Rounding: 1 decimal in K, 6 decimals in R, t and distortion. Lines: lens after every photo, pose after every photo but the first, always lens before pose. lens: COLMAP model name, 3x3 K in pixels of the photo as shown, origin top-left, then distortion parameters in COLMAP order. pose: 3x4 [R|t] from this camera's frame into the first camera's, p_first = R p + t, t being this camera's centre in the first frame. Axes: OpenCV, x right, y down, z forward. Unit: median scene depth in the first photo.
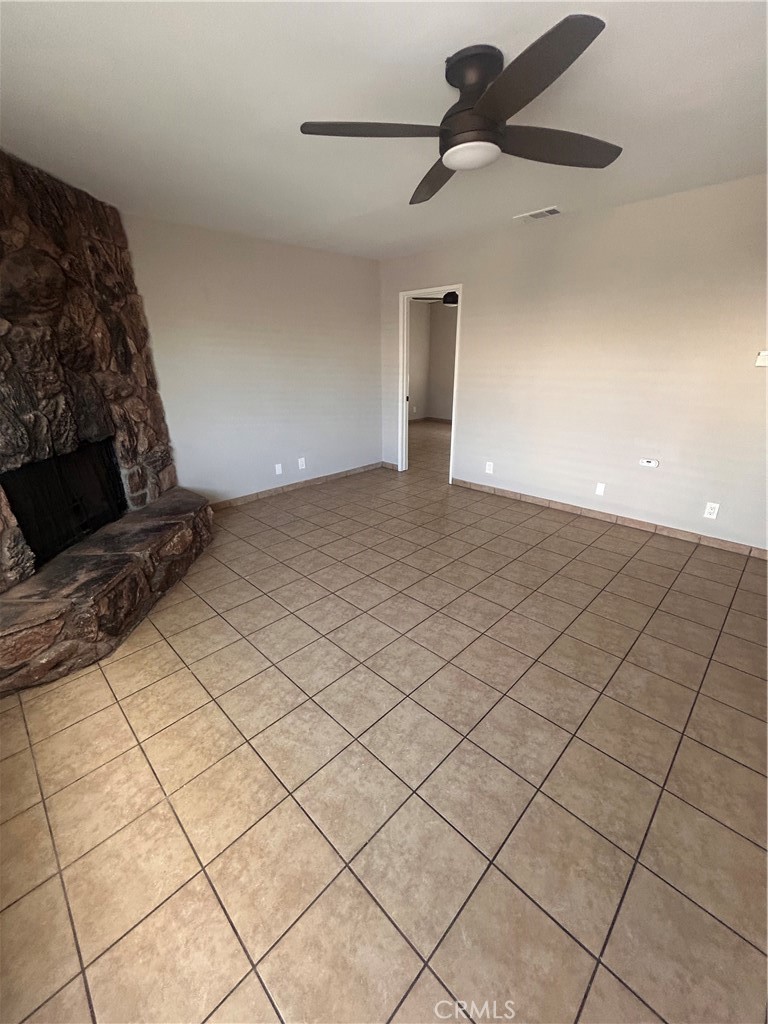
lens RADIAL K [[413.1, 0, 383.3], [0, 413.1, 514.0], [0, 0, 1]] dist [-0.000178, 0.000484]
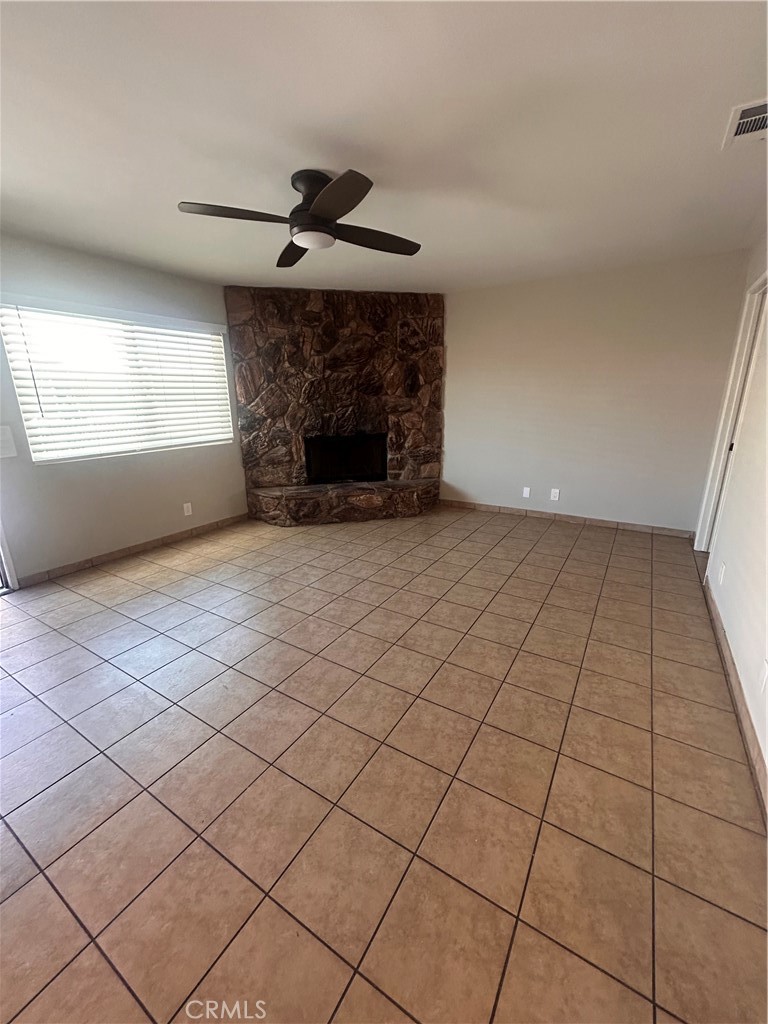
lens RADIAL K [[413.1, 0, 386.2], [0, 413.1, 515.2], [0, 0, 1]] dist [-0.000178, 0.000484]
pose [[0.226648, 0.277713, -0.933545, 1.016857], [-0.343395, 0.919724, 0.190231, -0.206678], [0.911433, 0.277459, 0.303819, 0.597892]]
